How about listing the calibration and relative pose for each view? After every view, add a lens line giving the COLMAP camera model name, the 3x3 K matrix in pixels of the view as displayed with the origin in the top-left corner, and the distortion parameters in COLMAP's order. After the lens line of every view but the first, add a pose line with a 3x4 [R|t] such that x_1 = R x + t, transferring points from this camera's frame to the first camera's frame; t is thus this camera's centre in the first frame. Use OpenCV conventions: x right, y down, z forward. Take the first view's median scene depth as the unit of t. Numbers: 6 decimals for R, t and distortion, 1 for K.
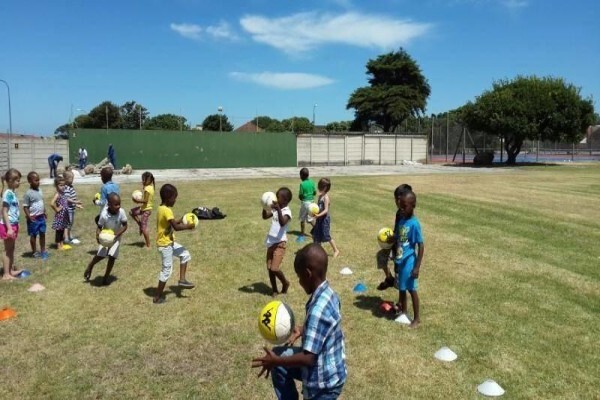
lens RADIAL K [[532.2, 0, 303.8], [0, 532.2, 190.8], [0, 0, 1]] dist [0.111923, -0.230770]
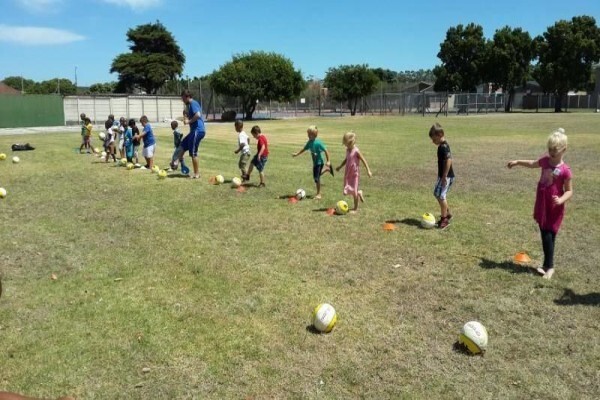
lens RADIAL K [[540.6, 0, 307.0], [0, 540.6, 163.7], [0, 0, 1]] dist [0.108802, -0.238968]
pose [[0.912849, -0.054905, 0.404590, -0.016464], [0.046780, 0.998456, 0.029948, 0.020242], [-0.405609, -0.008411, 0.914008, -0.208751]]
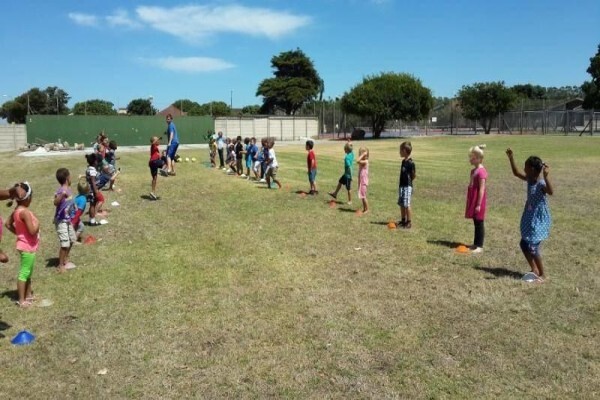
lens RADIAL K [[540.6, 0, 307.0], [0, 540.6, 163.7], [0, 0, 1]] dist [0.108802, -0.238968]
pose [[0.988956, -0.024766, 0.146125, 0.011540], [0.027143, 0.999529, -0.014297, 0.024405], [-0.145702, 0.018105, 0.989163, -0.262121]]
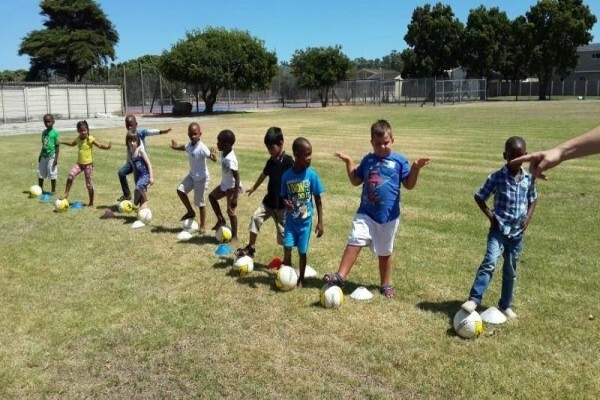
lens RADIAL K [[540.6, 0, 307.0], [0, 540.6, 163.7], [0, 0, 1]] dist [0.108802, -0.238968]
pose [[0.831350, -0.089119, 0.548558, -0.033414], [0.069032, 0.995974, 0.057186, 0.000197], [-0.551446, -0.009674, 0.834155, 0.025305]]
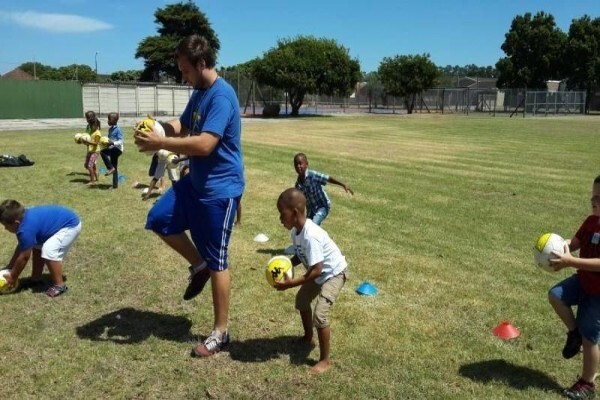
lens RADIAL K [[540.6, 0, 307.0], [0, 540.6, 163.7], [0, 0, 1]] dist [0.108802, -0.238968]
pose [[0.924419, -0.034678, 0.379799, -0.015424], [0.021176, 0.998988, 0.039672, 0.004588], [-0.380791, -0.028631, 0.924218, -0.035207]]
